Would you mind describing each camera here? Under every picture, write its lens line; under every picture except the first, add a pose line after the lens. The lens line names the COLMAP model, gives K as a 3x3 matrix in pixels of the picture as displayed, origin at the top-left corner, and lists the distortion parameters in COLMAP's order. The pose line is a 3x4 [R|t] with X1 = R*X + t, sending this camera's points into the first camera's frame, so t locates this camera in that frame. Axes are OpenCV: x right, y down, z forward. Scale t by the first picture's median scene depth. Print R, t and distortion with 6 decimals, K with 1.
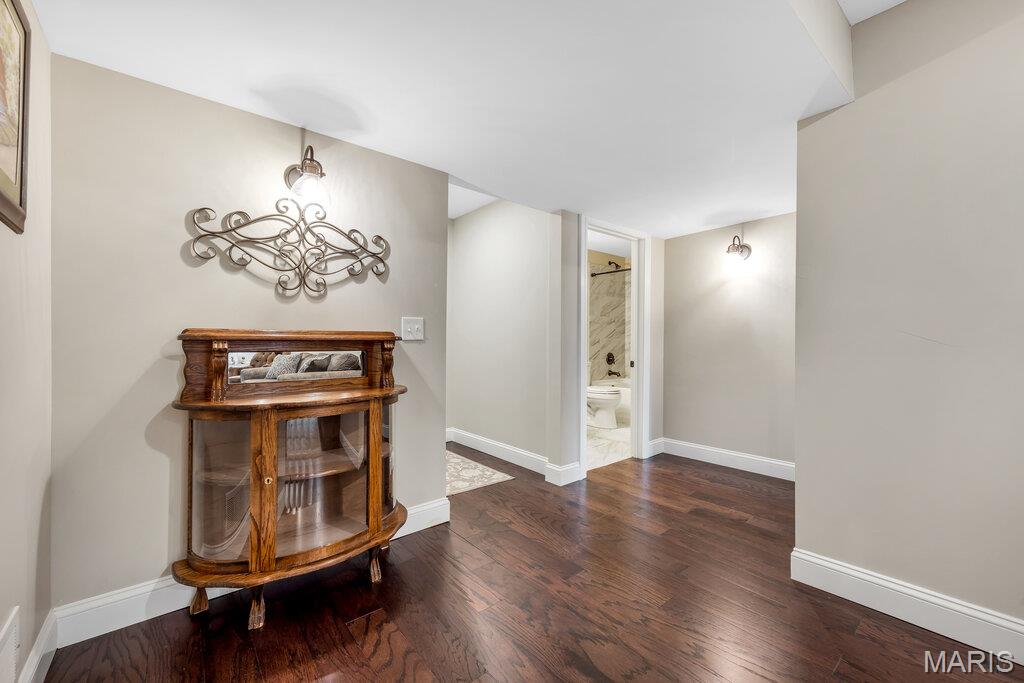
lens RADIAL K [[410.5, 0, 511.1], [0, 410.5, 340.6], [0, 0, 1]] dist [-0.002463, -0.000112]
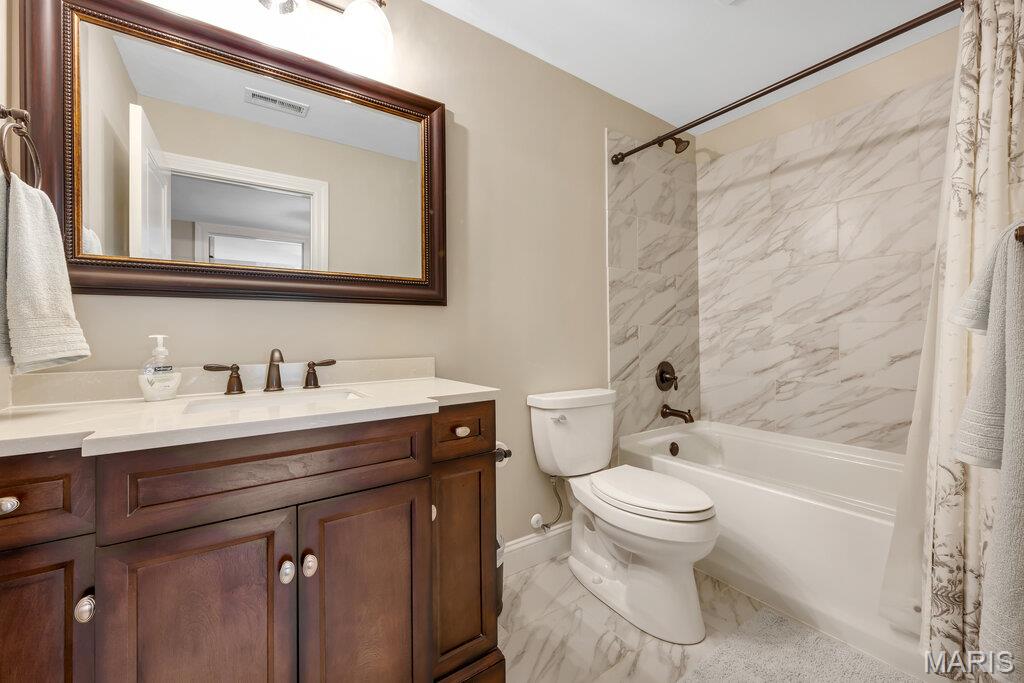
lens RADIAL K [[410.5, 0, 512.0], [0, 410.5, 340.7], [0, 0, 1]] dist [-0.002463, -0.000112]
pose [[0.996845, -0.017740, -0.077364, 0.123929], [0.017503, 0.999840, -0.003737, 0.008018], [0.077418, 0.002371, 0.996996, 0.590566]]
